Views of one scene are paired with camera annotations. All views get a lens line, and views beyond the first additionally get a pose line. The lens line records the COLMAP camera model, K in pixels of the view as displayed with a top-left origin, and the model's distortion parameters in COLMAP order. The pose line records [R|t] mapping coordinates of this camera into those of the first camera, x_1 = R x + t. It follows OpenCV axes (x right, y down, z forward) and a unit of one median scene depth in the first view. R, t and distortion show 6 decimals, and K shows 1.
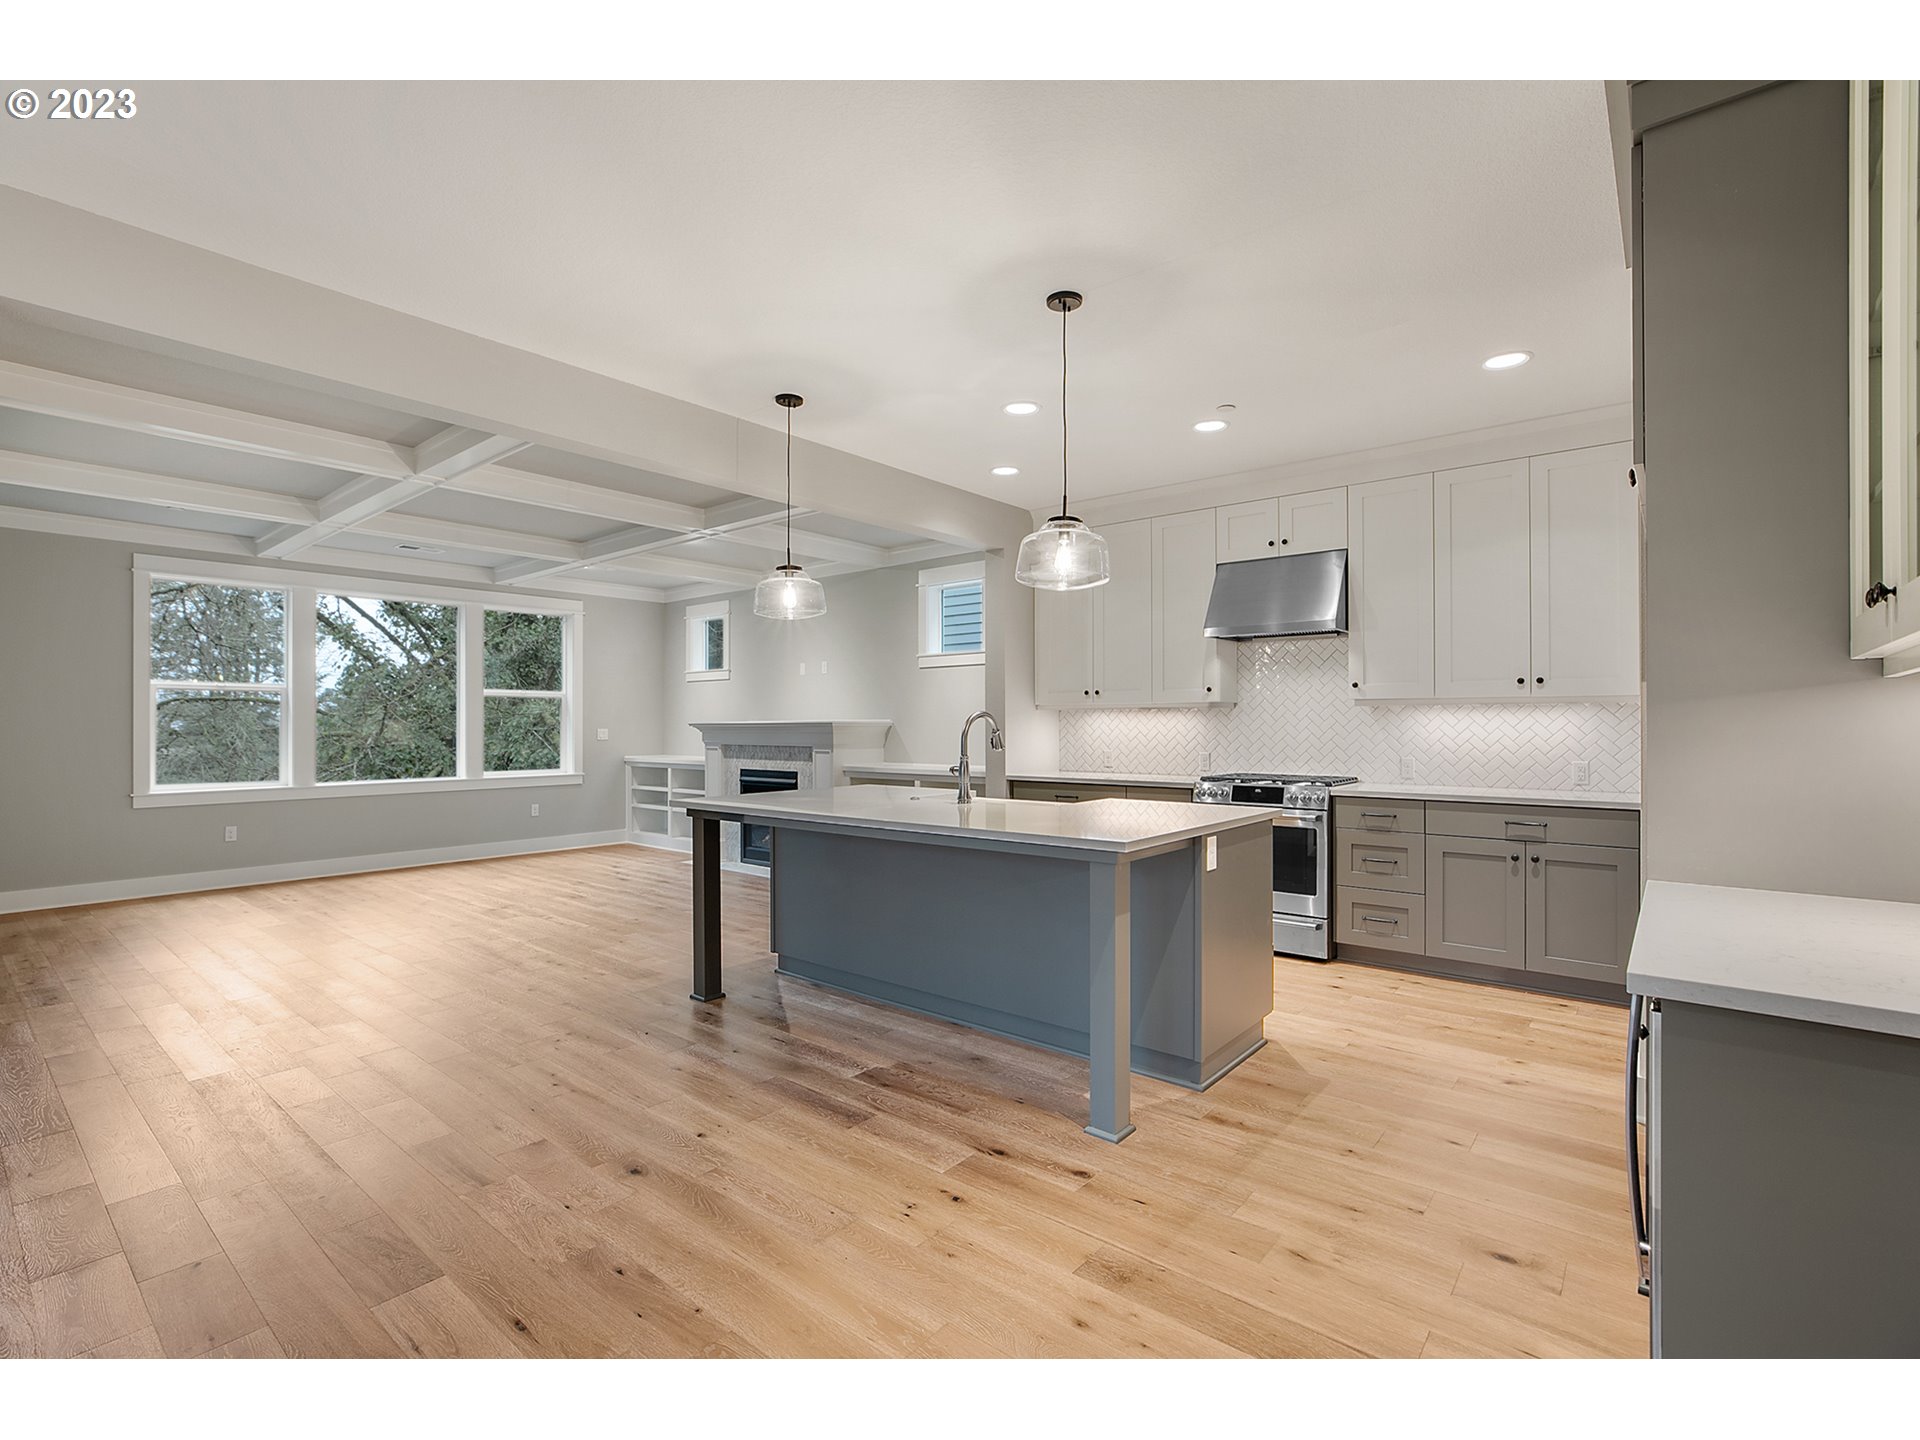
lens RADIAL K [[883.0, 0, 958.9], [0, 883.0, 719.2], [0, 0, 1]] dist [-0.031821, 0.014726]
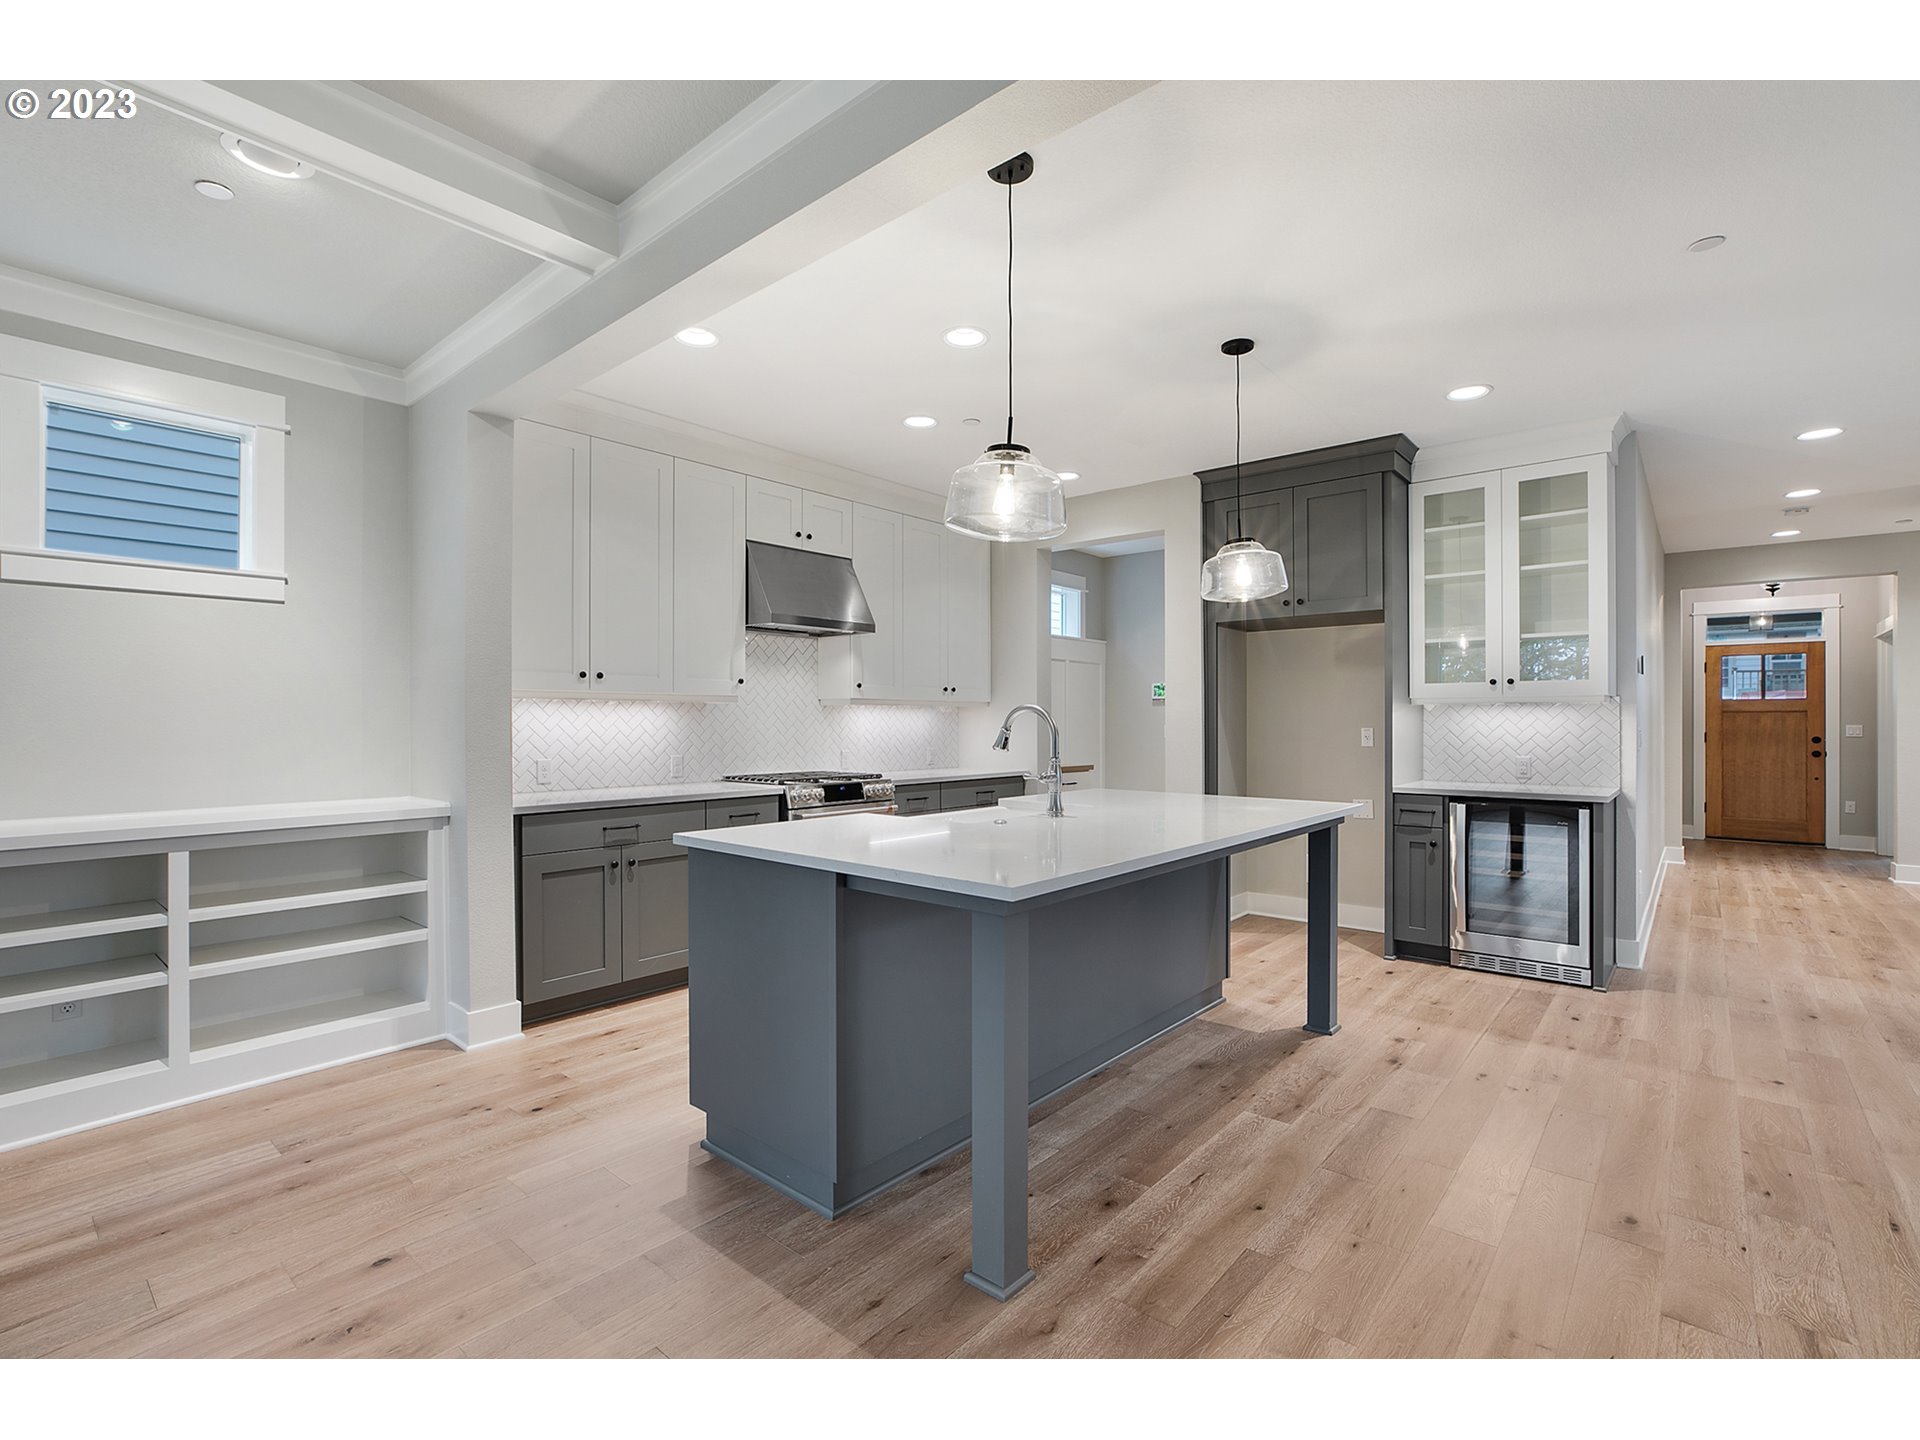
lens RADIAL K [[883.0, 0, 958.9], [0, 883.0, 719.2], [0, 0, 1]] dist [-0.031821, 0.014726]
pose [[0.020760, 0.002774, 0.999781, -0.403586], [-0.005847, 0.999979, -0.002653, 0.003413], [-0.999767, -0.005791, 0.020776, 0.529520]]
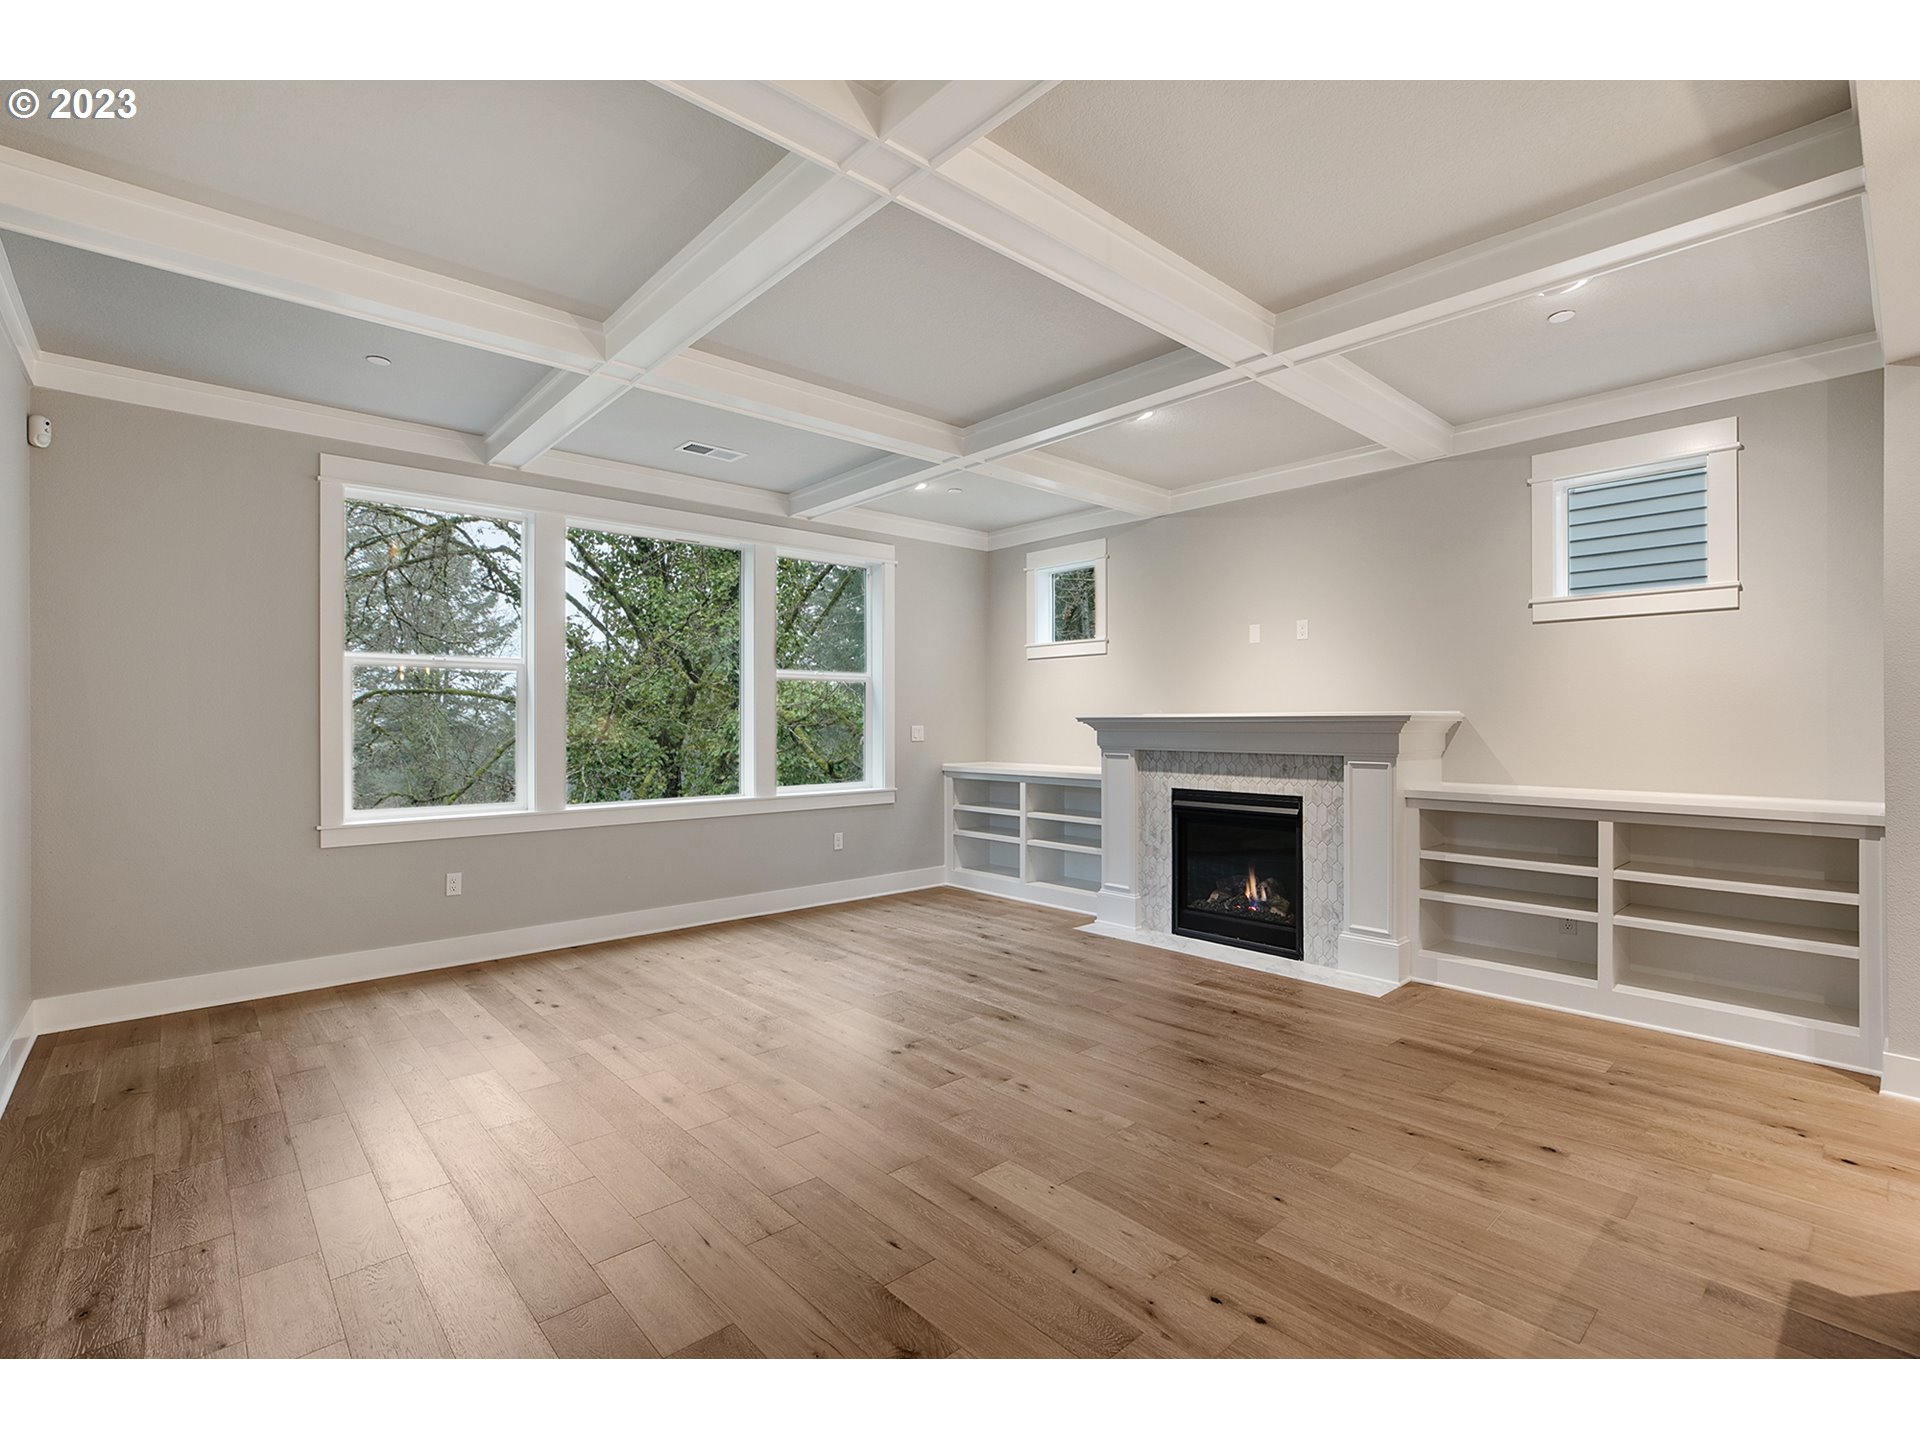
lens RADIAL K [[883.0, 0, 958.9], [0, 883.0, 719.2], [0, 0, 1]] dist [-0.031821, 0.014726]
pose [[0.988537, -0.000337, -0.150978, -0.322976], [0.001196, 0.999984, 0.005603, 0.002282], [0.150974, -0.005719, 0.988521, 0.362898]]
